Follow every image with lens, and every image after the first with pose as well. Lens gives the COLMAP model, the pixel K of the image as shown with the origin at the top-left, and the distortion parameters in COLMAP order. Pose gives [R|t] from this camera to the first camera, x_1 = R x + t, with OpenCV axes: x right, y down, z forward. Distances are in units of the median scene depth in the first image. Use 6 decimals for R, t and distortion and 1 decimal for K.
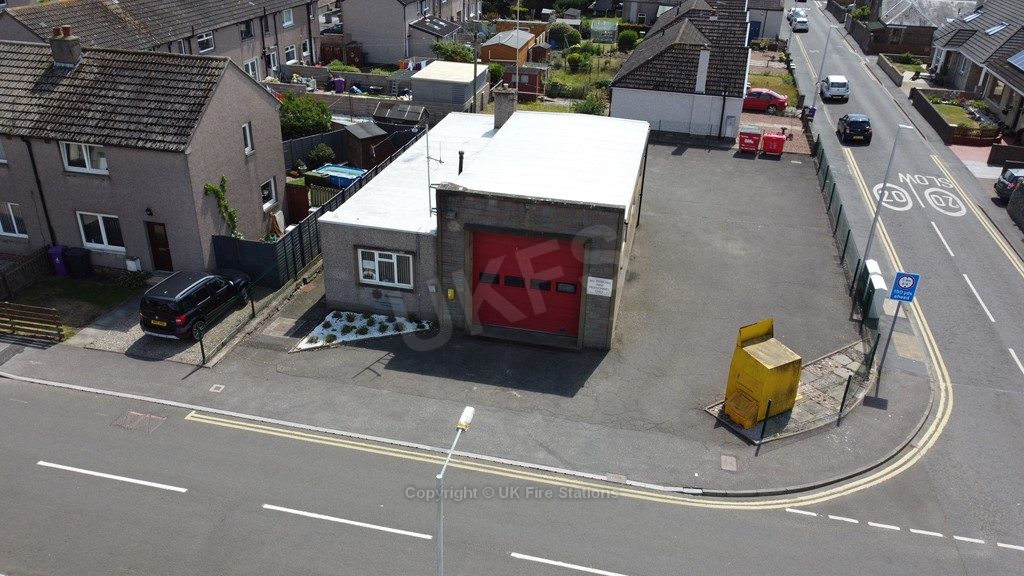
lens RADIAL K [[775.8, 0, 512.0], [0, 775.8, 288.0], [0, 0, 1]] dist [0.008319, -0.011573]
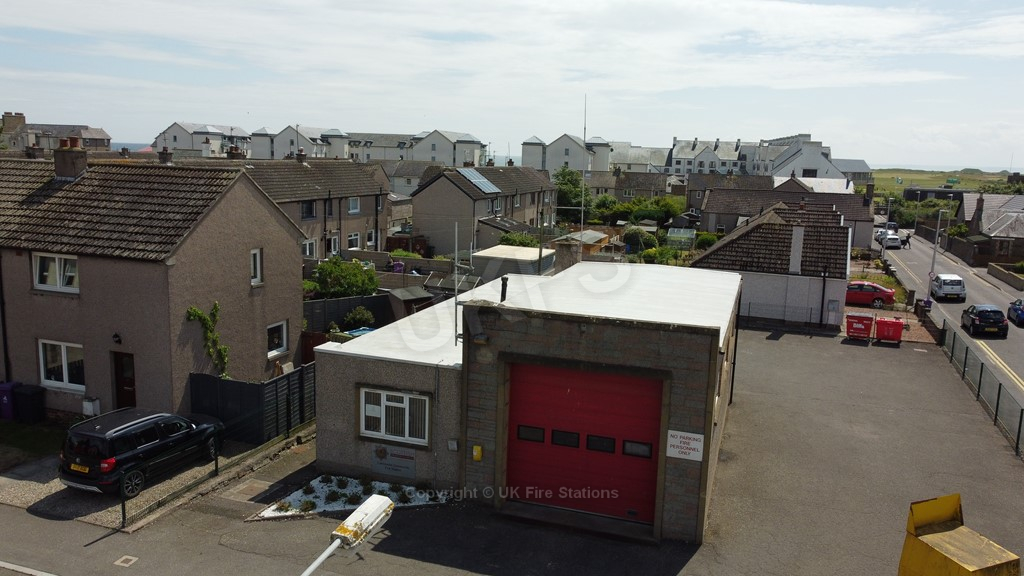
lens RADIAL K [[775.8, 0, 512.0], [0, 775.8, 288.0], [0, 0, 1]] dist [0.008319, -0.011573]
pose [[0.994688, 0.020524, -0.100872, 0.023099], [-0.049855, 0.953377, -0.297635, 0.072406], [0.090060, 0.301082, 0.949336, 0.252768]]
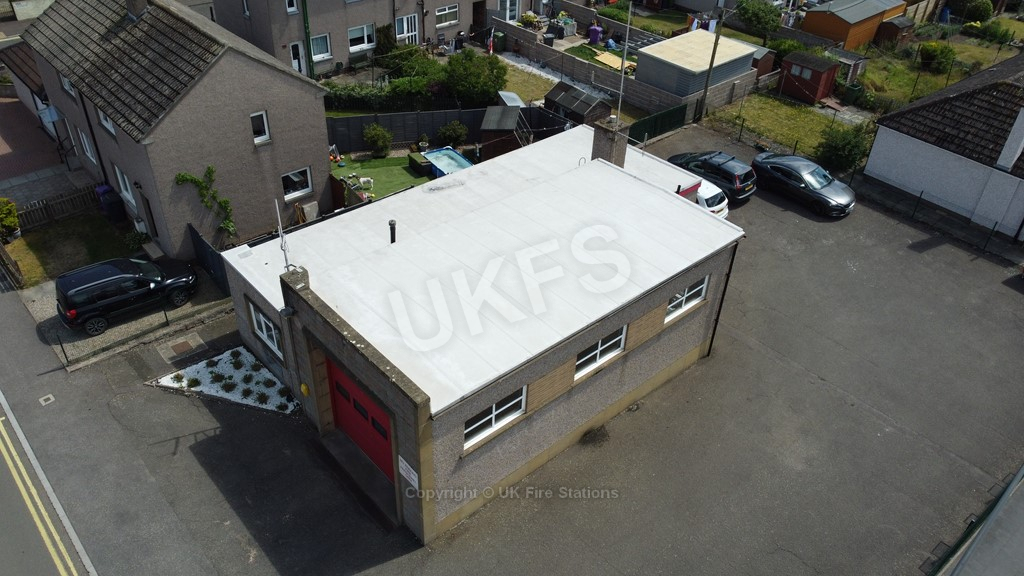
lens RADIAL K [[775.8, 0, 512.0], [0, 775.8, 288.0], [0, 0, 1]] dist [0.008319, -0.011573]
pose [[0.811834, 0.347995, -0.468855, 0.436864], [-0.276995, 0.936416, 0.215405, -0.322608], [0.514003, -0.045003, 0.856607, 0.388074]]
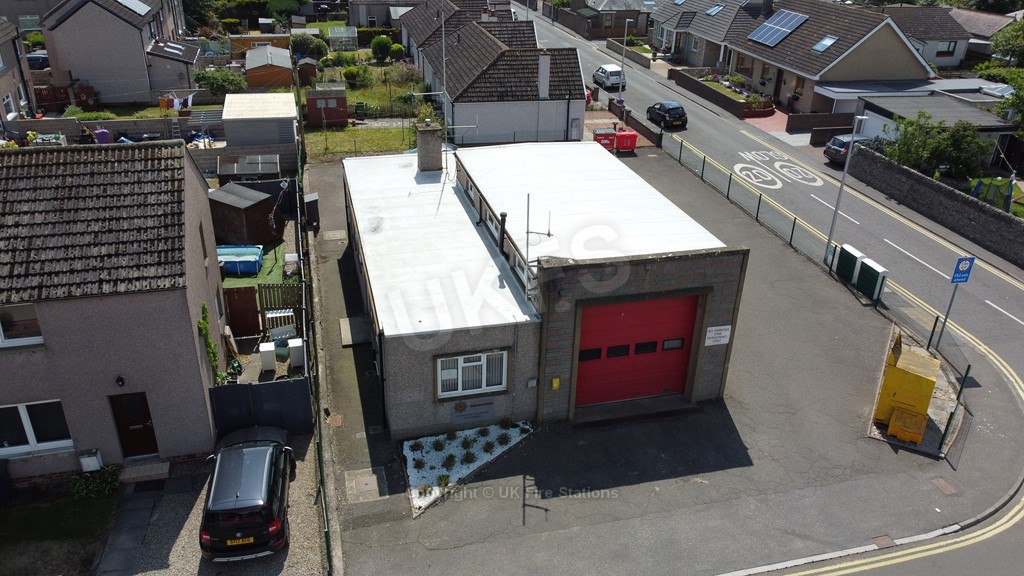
lens RADIAL K [[775.8, 0, 512.0], [0, 775.8, 288.0], [0, 0, 1]] dist [0.008319, -0.011573]
pose [[0.889254, -0.213240, 0.404669, -0.420878], [0.208948, 0.976360, 0.055331, -0.144034], [-0.406901, 0.035351, 0.912788, 0.238642]]
